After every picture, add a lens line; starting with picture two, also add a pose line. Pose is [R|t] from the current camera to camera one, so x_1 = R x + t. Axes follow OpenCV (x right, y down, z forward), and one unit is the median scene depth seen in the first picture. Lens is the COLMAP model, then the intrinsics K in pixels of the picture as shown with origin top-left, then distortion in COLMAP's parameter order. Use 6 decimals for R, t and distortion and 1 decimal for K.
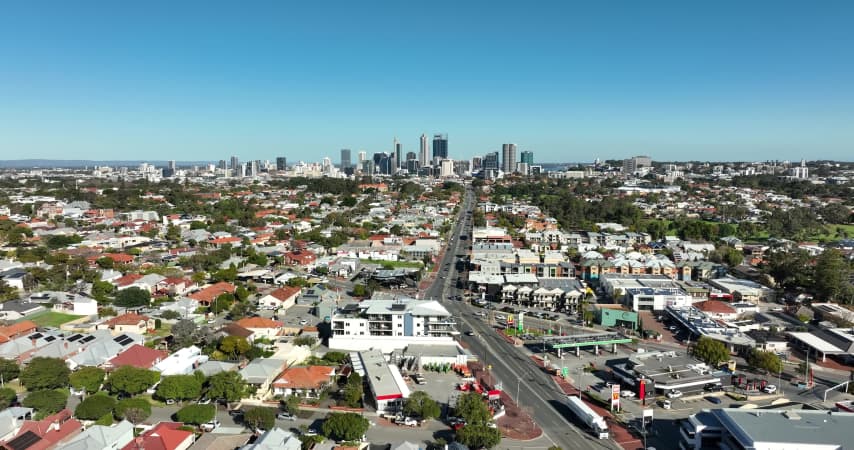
lens RADIAL K [[596.8, 0, 425.9], [0, 596.8, 226.0], [0, 0, 1]] dist [-0.006990, 0.018003]
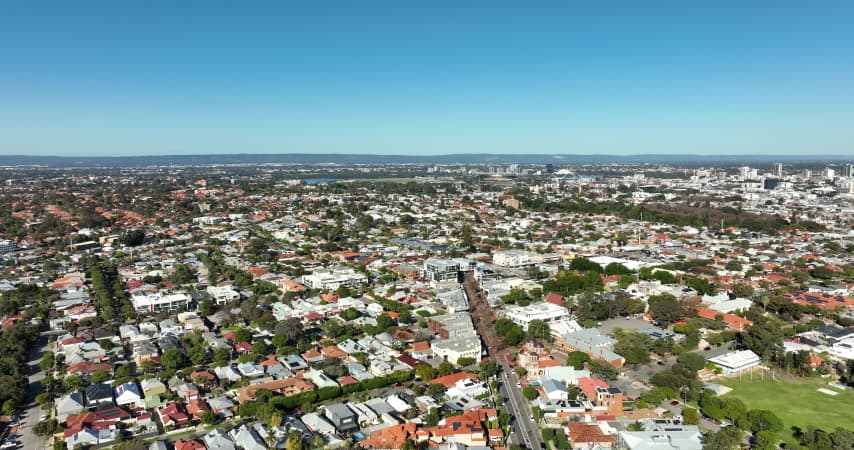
lens RADIAL K [[596.8, 0, 433.6], [0, 596.8, 224.0], [0, 0, 1]] dist [-0.006990, 0.018003]
pose [[0.602513, 0.088639, -0.793172, -0.053571], [-0.082572, 0.995404, 0.048515, -0.040627], [0.793826, 0.036263, 0.607063, 0.133003]]
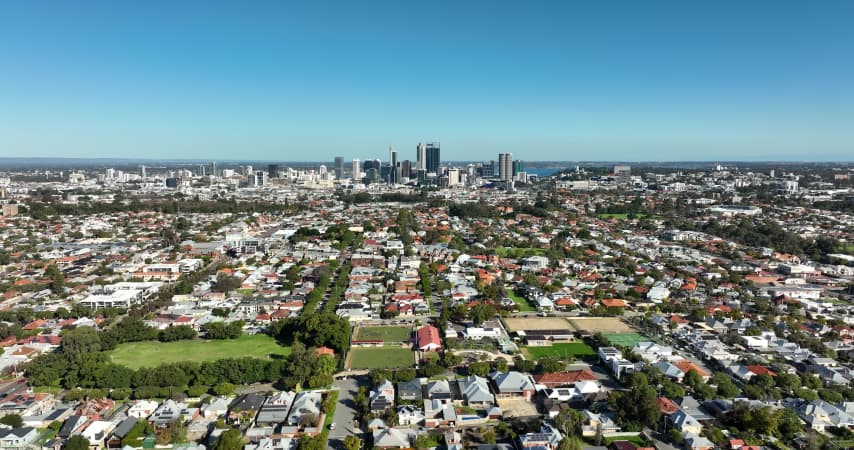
lens RADIAL K [[596.8, 0, 427.7], [0, 596.8, 225.0], [0, 0, 1]] dist [-0.006990, 0.018003]
pose [[0.989256, -0.014772, 0.145443, -0.190192], [0.014203, 0.999887, 0.004947, -0.021989], [-0.145500, -0.002828, 0.989354, -0.036875]]
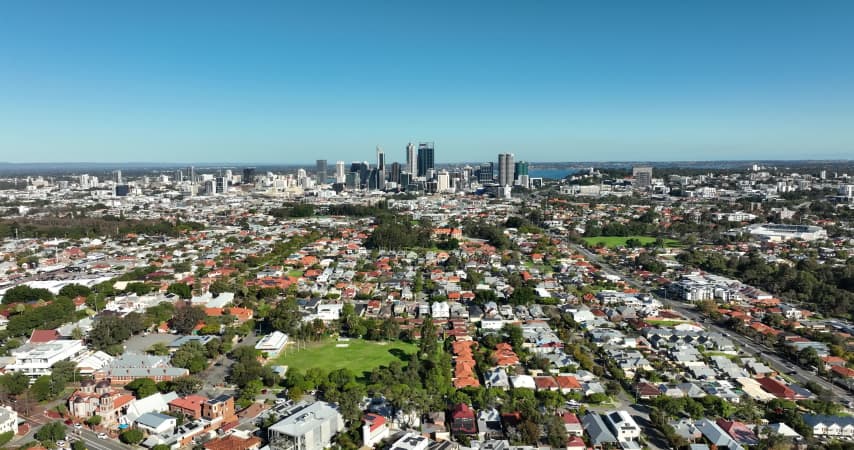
lens RADIAL K [[596.8, 0, 428.3], [0, 596.8, 223.0], [0, 0, 1]] dist [-0.006990, 0.018003]
pose [[0.994850, -0.017815, 0.099778, -0.092084], [0.018072, 0.999835, -0.001679, -0.038660], [-0.099732, 0.003474, 0.995008, 0.113830]]
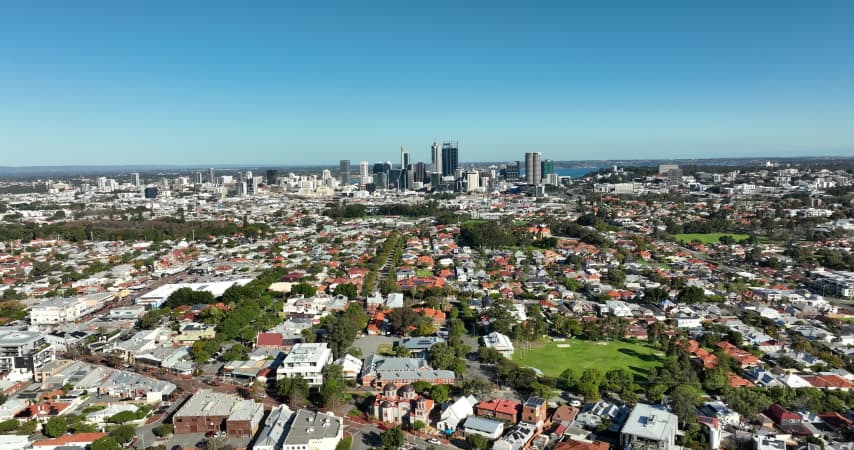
lens RADIAL K [[596.8, 0, 427.8], [0, 596.8, 223.4], [0, 0, 1]] dist [-0.006990, 0.018003]
pose [[0.994202, -0.027247, 0.104018, -0.150227], [0.027507, 0.999621, -0.001062, -0.039407], [-0.103950, 0.003917, 0.994575, 0.123477]]
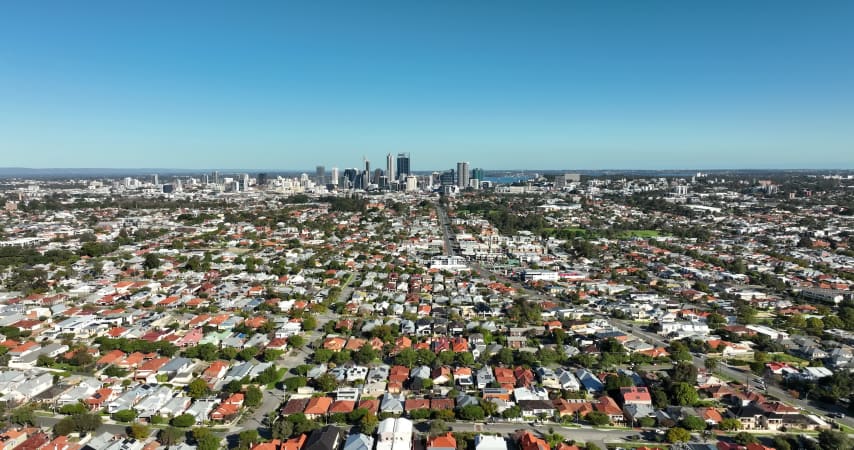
lens RADIAL K [[596.8, 0, 427.6], [0, 596.8, 224.0], [0, 0, 1]] dist [-0.006990, 0.018003]
pose [[0.996297, -0.010126, 0.085375, -0.040703], [0.011281, 0.999851, -0.013065, -0.001247], [-0.085230, 0.013979, 0.996263, -0.215920]]
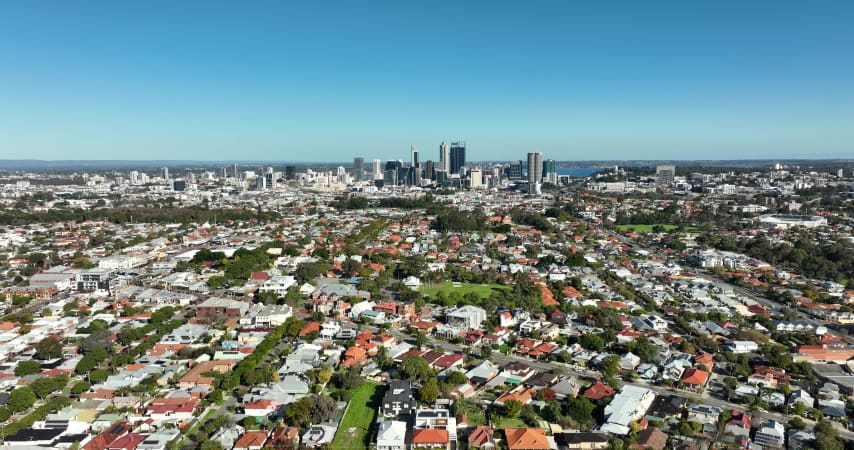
lens RADIAL K [[596.8, 0, 427.9], [0, 596.8, 221.5], [0, 0, 1]] dist [-0.006990, 0.018003]
pose [[0.997680, -0.012265, 0.066962, -0.125984], [0.012423, 0.999921, -0.001942, -0.031242], [-0.066933, 0.002770, 0.997754, 0.046077]]
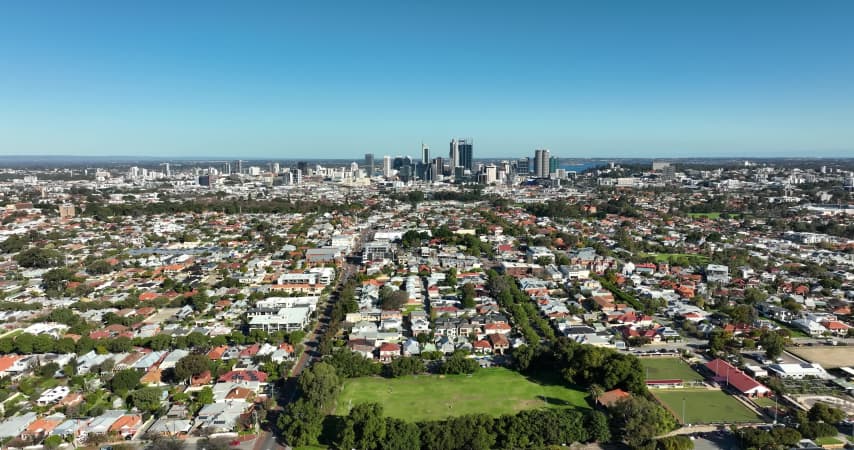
lens RADIAL K [[596.8, 0, 427.7], [0, 596.8, 226.3], [0, 0, 1]] dist [-0.006990, 0.018003]
pose [[0.990507, -0.017723, 0.136317, -0.248880], [0.016203, 0.999794, 0.012248, -0.026111], [-0.136506, -0.009923, 0.990590, 0.001609]]
